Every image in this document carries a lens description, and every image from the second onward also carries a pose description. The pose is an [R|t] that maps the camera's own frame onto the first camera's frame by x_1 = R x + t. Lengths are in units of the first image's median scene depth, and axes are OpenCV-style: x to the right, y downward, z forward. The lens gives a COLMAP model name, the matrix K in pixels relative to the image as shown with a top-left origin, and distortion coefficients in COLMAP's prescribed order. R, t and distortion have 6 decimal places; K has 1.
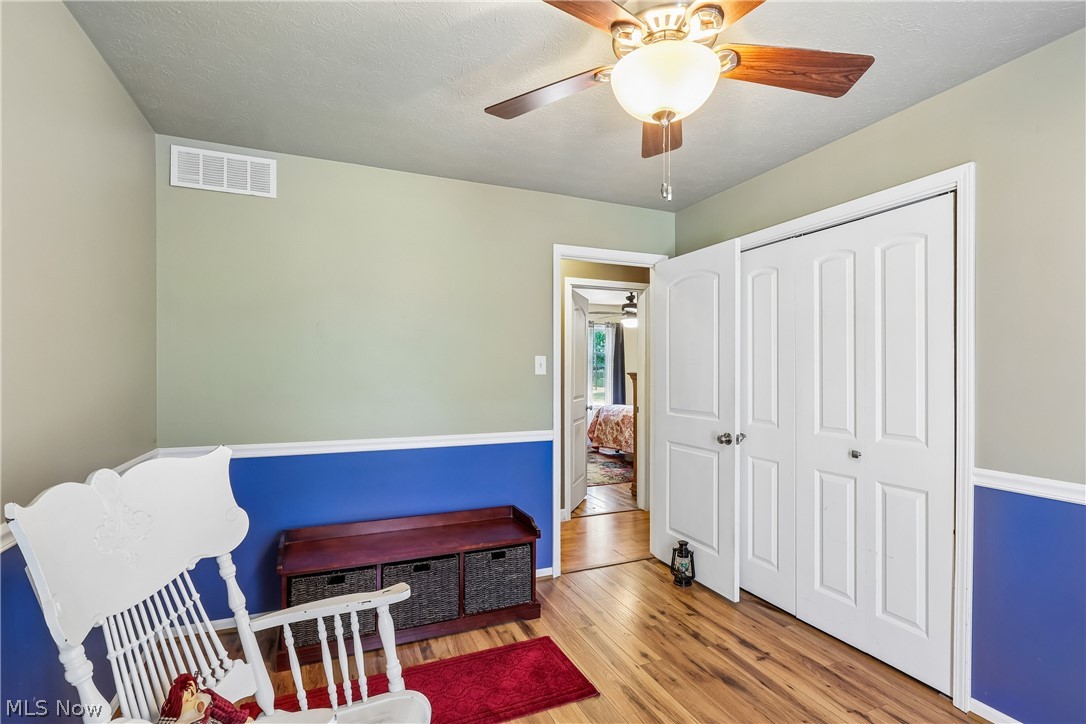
lens RADIAL K [[501.7, 0, 539.6], [0, 501.7, 362.2], [0, 0, 1]] dist [0.002202, 0.000559]
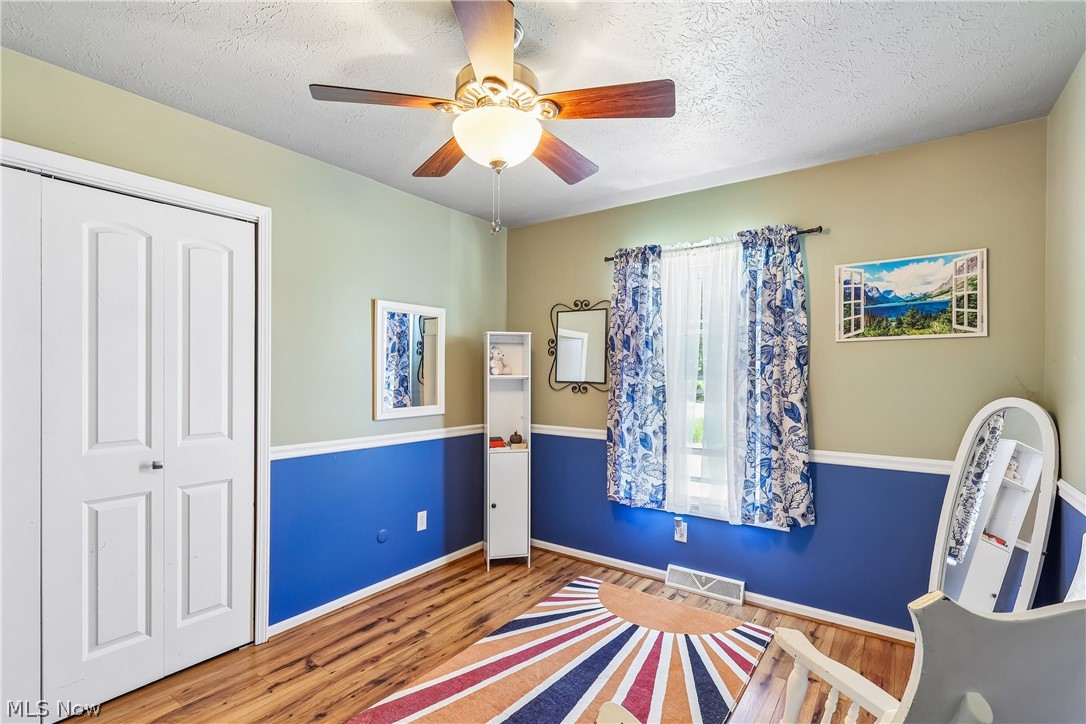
lens RADIAL K [[508.3, 0, 537.9], [0, 508.3, 361.5], [0, 0, 1]] dist [-0.000768, 0.000133]
pose [[-0.511549, 0.003446, 0.859247, -0.534091], [-0.031255, 0.999256, -0.022615, -0.001031], [-0.858685, -0.038424, -0.511061, 0.961347]]
